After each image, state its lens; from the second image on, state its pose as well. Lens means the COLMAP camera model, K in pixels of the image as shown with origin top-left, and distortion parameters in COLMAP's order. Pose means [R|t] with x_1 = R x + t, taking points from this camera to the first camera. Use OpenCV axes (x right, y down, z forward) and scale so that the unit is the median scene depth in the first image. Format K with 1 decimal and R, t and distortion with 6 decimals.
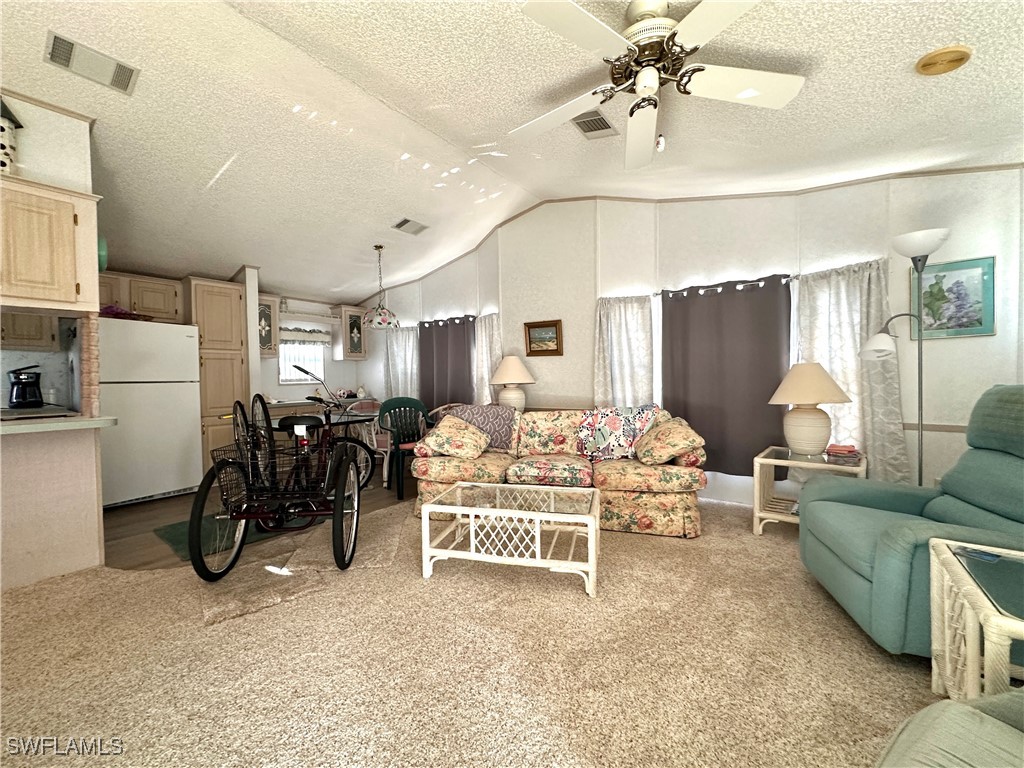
lens RADIAL K [[411.6, 0, 508.5], [0, 411.6, 383.5], [0, 0, 1]] dist [0.000966, -0.000087]
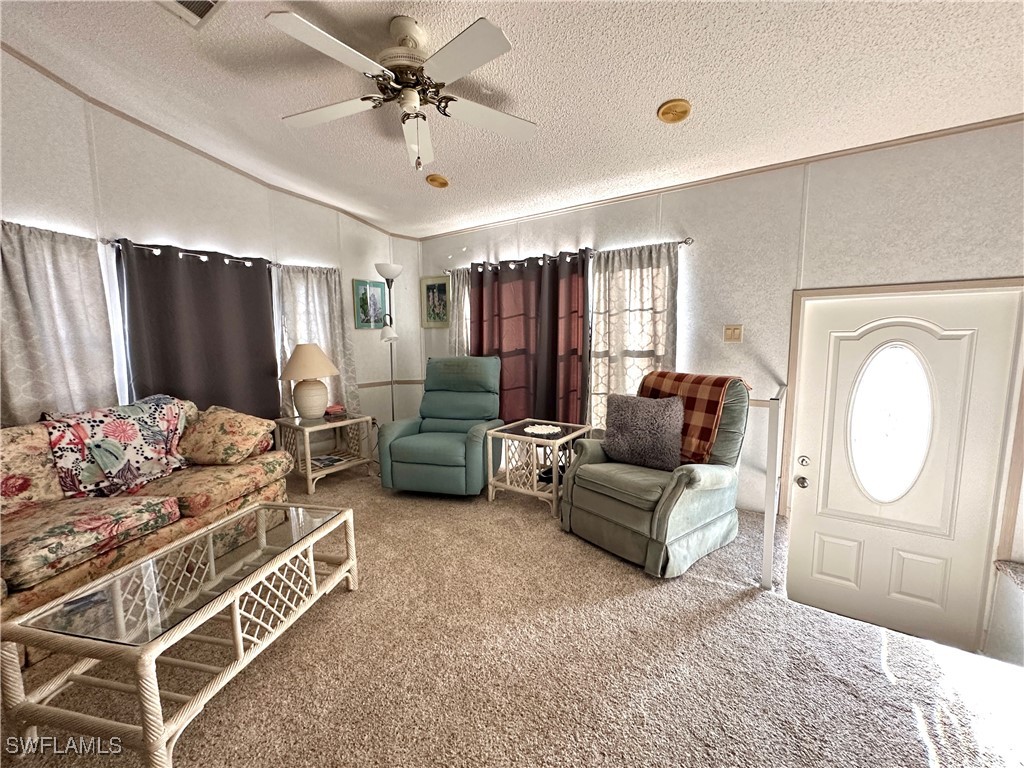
lens RADIAL K [[411.6, 0, 510.5], [0, 411.6, 385.7], [0, 0, 1]] dist [0.000966, -0.000087]
pose [[-0.037094, -0.102783, 0.994012, -0.445604], [0.026262, 0.994253, 0.103788, -0.031469], [-0.998967, 0.029955, -0.034181, 0.400295]]
